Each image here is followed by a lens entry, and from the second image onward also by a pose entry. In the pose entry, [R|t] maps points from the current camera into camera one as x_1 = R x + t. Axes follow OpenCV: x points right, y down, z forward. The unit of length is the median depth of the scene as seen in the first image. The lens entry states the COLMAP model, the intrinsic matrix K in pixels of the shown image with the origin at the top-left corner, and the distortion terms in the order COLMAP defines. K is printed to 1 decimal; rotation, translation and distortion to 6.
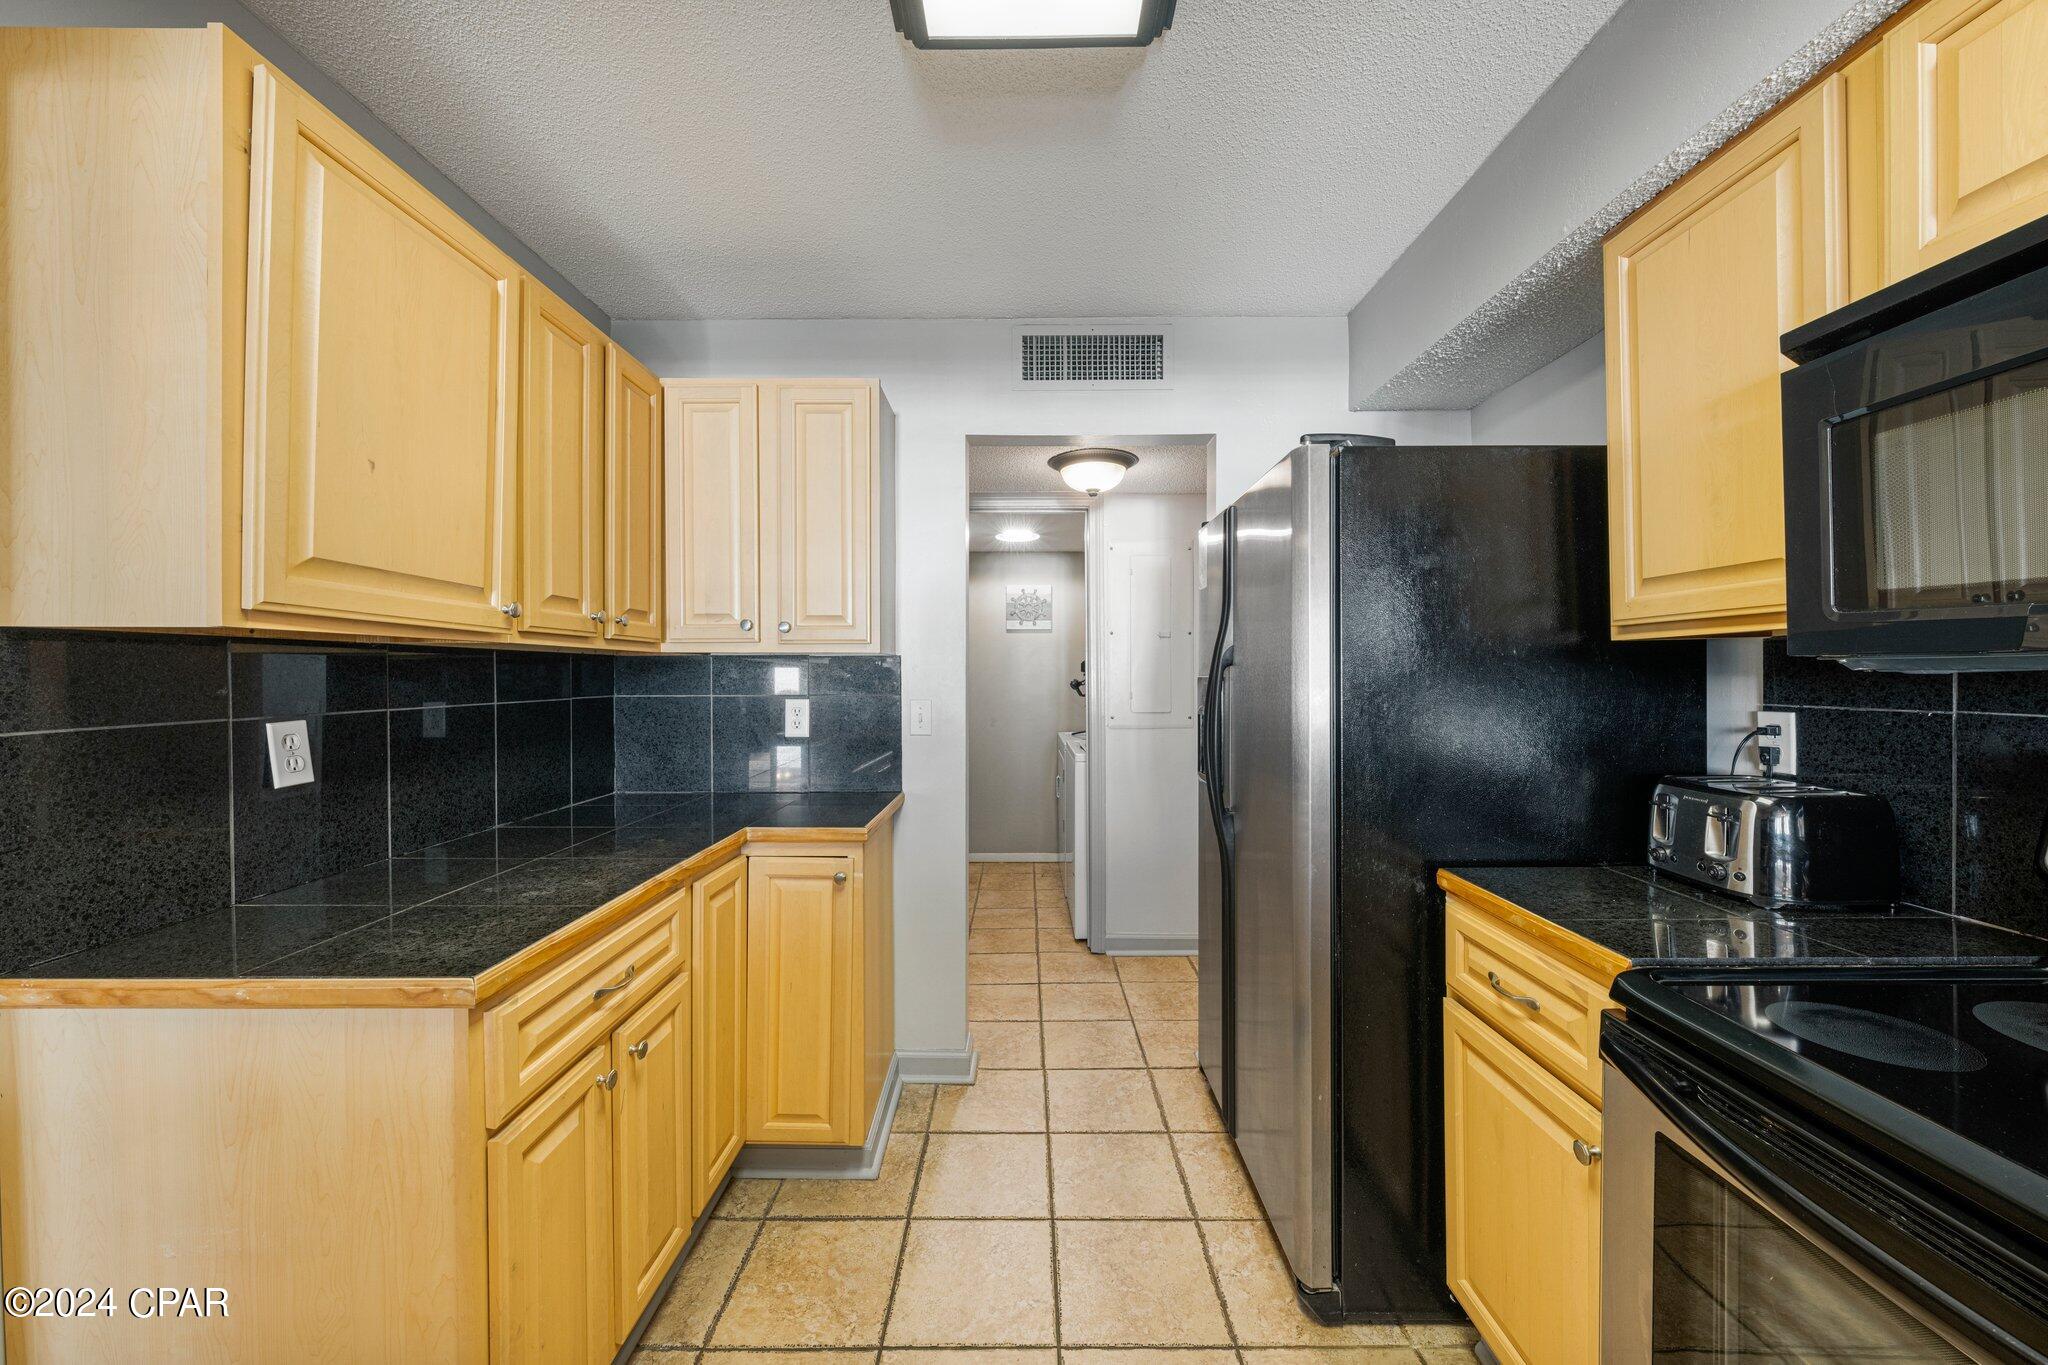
lens RADIAL K [[753.8, 0, 1021.0], [0, 753.8, 679.6], [0, 0, 1]] dist [0.000320, -0.000080]
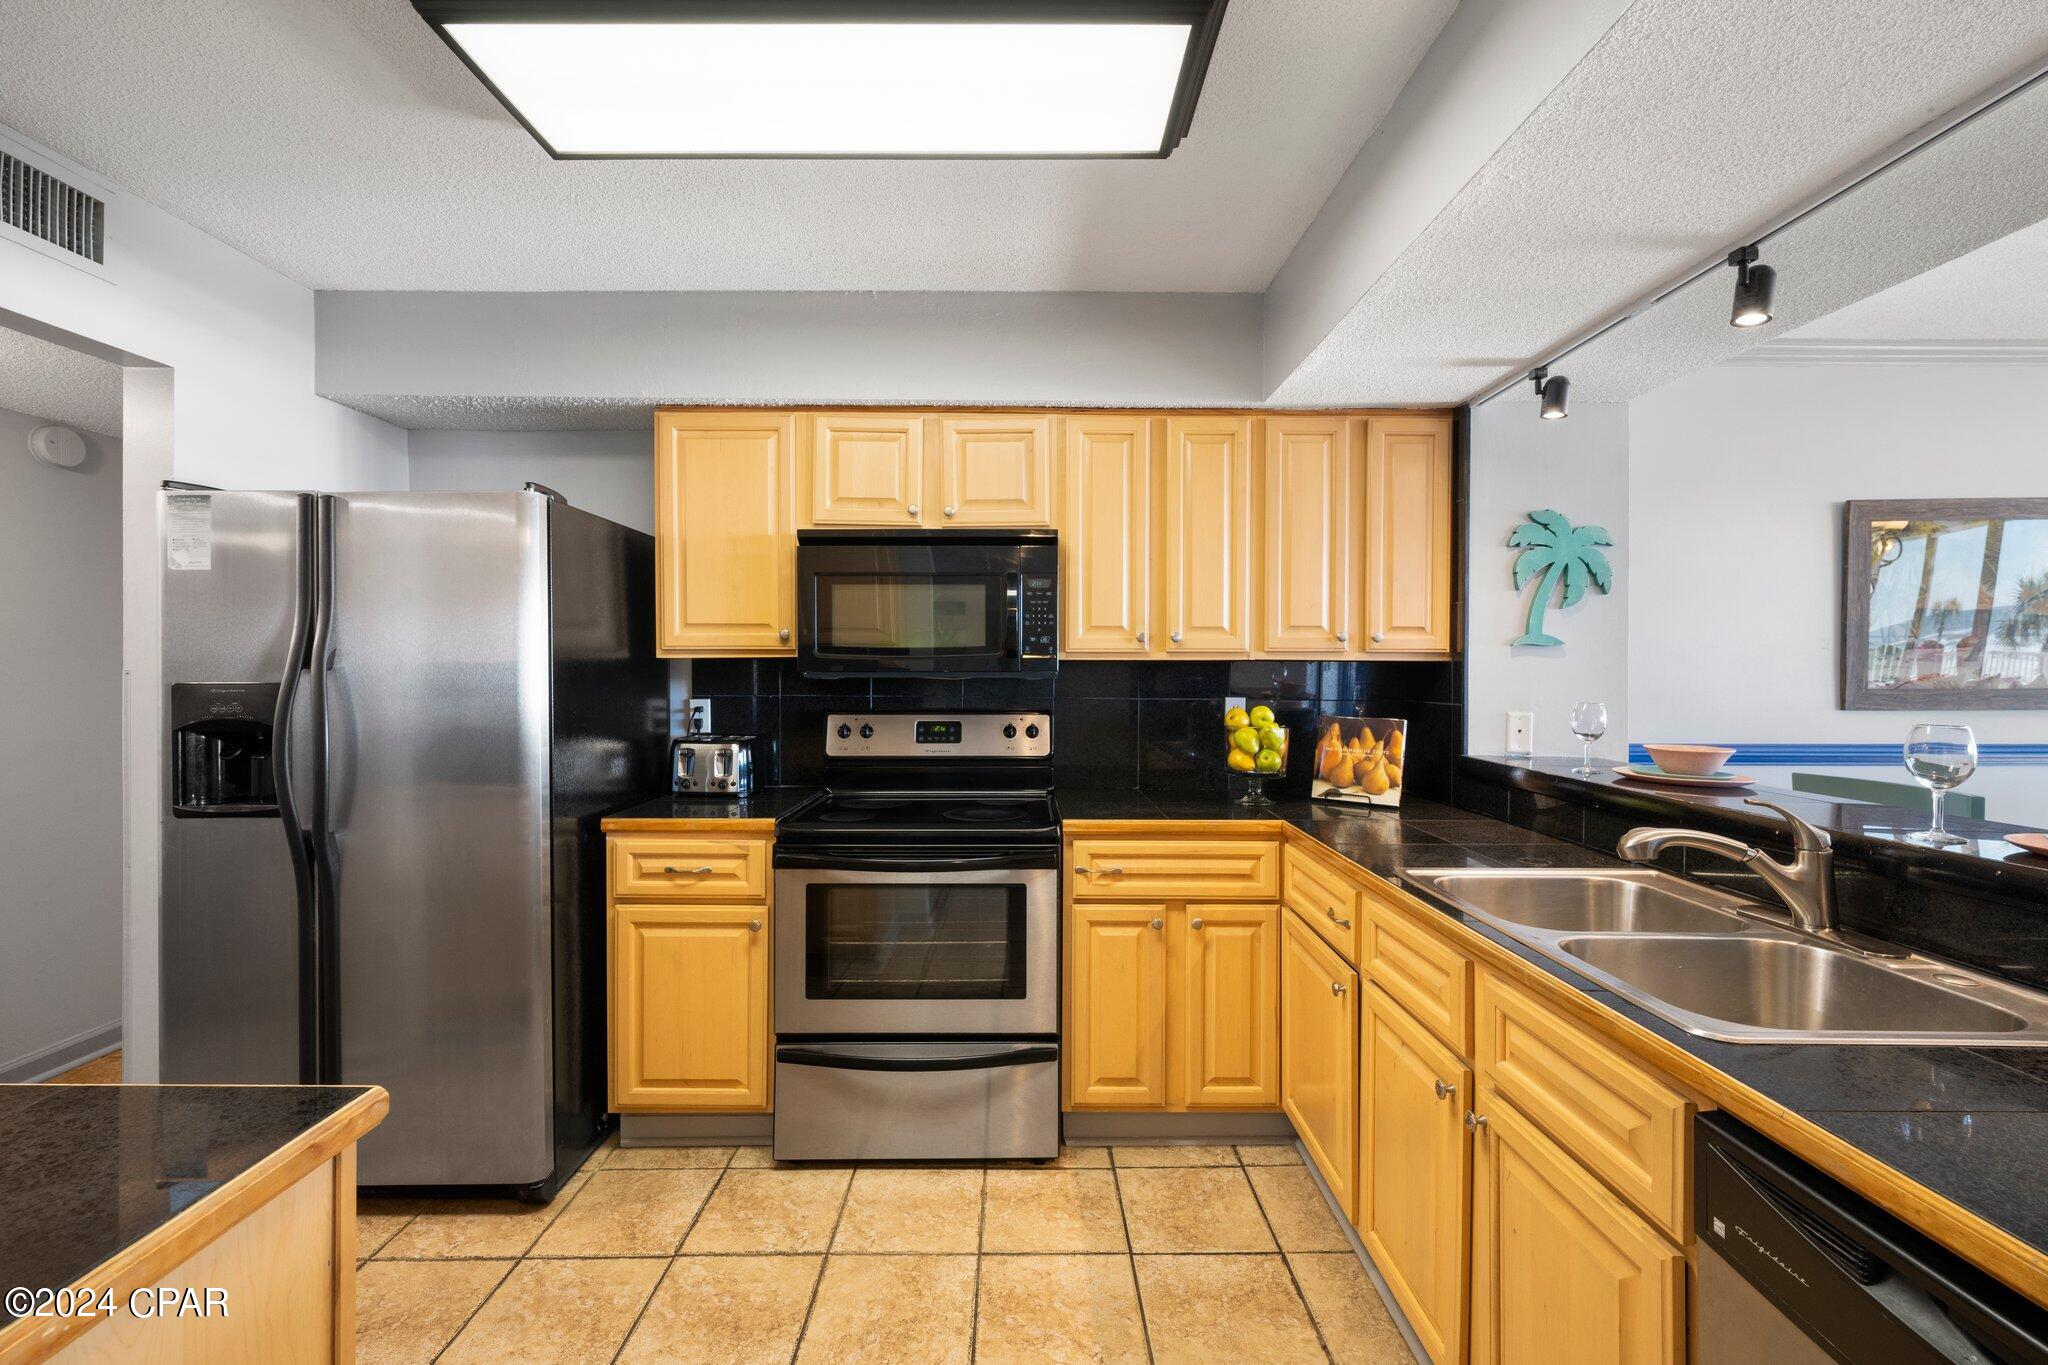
lens RADIAL K [[867.8, 0, 1025.6], [0, 867.8, 674.0], [0, 0, 1]] dist [0.001246, 0.000041]
pose [[-0.011737, 0.001777, 0.999930, -1.110421], [0.005491, 0.999983, -0.001712, -0.009960], [-0.999916, 0.005470, -0.011746, 0.243581]]
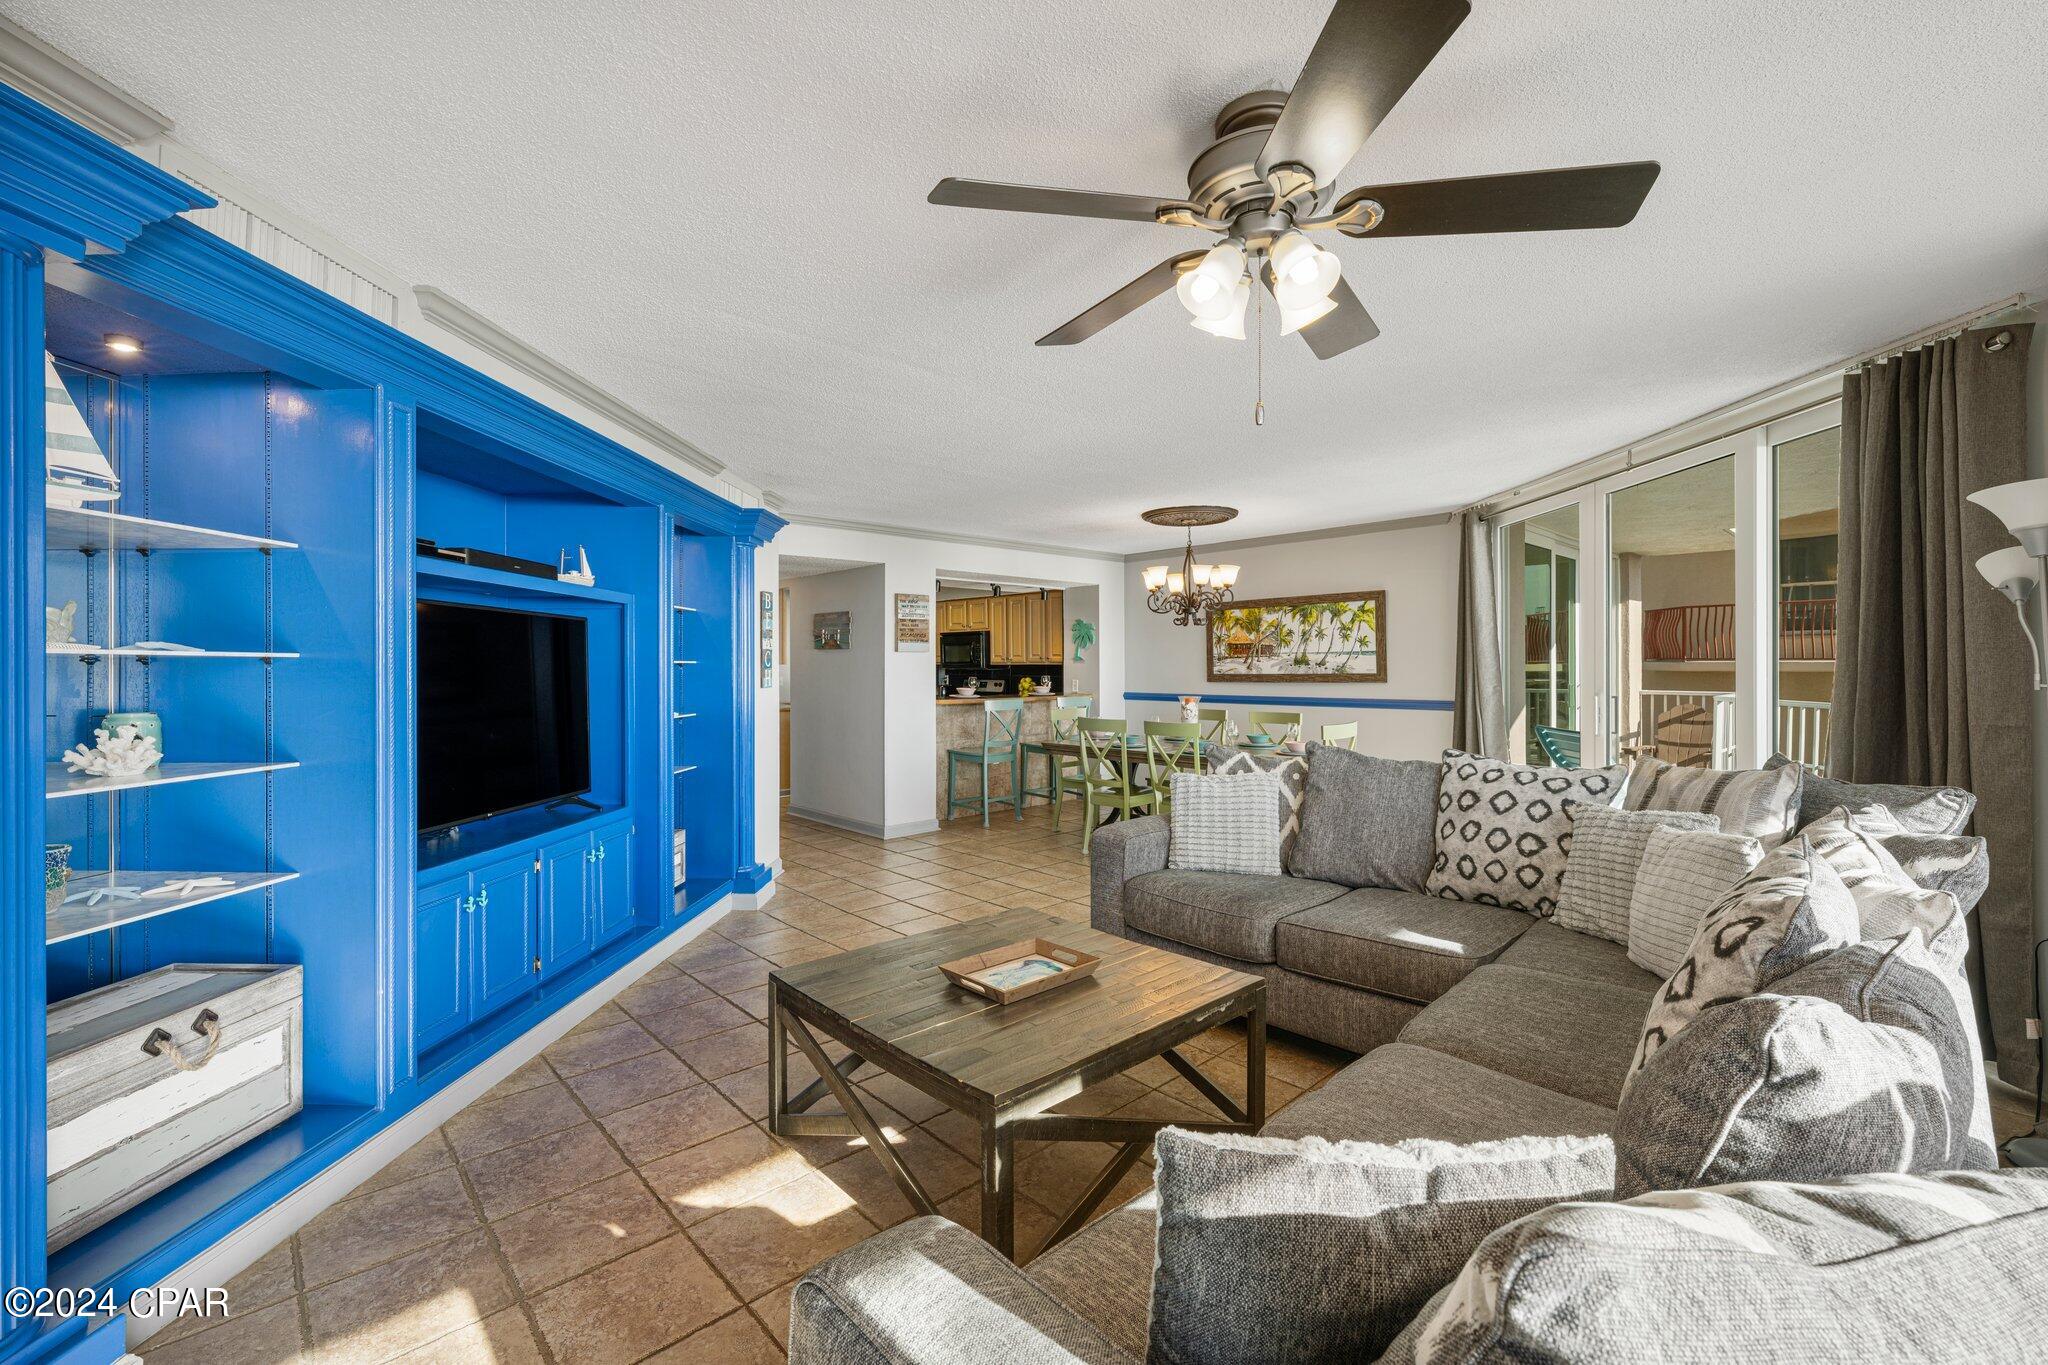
lens RADIAL K [[867.8, 0, 1024.5], [0, 867.8, 671.2], [0, 0, 1]] dist [0.001246, 0.000041]
pose [[0.740524, 0.003766, 0.672019, -3.801562], [0.000611, 0.999980, -0.006277, 0.053539], [-0.672029, 0.005058, 0.740507, -5.366404]]
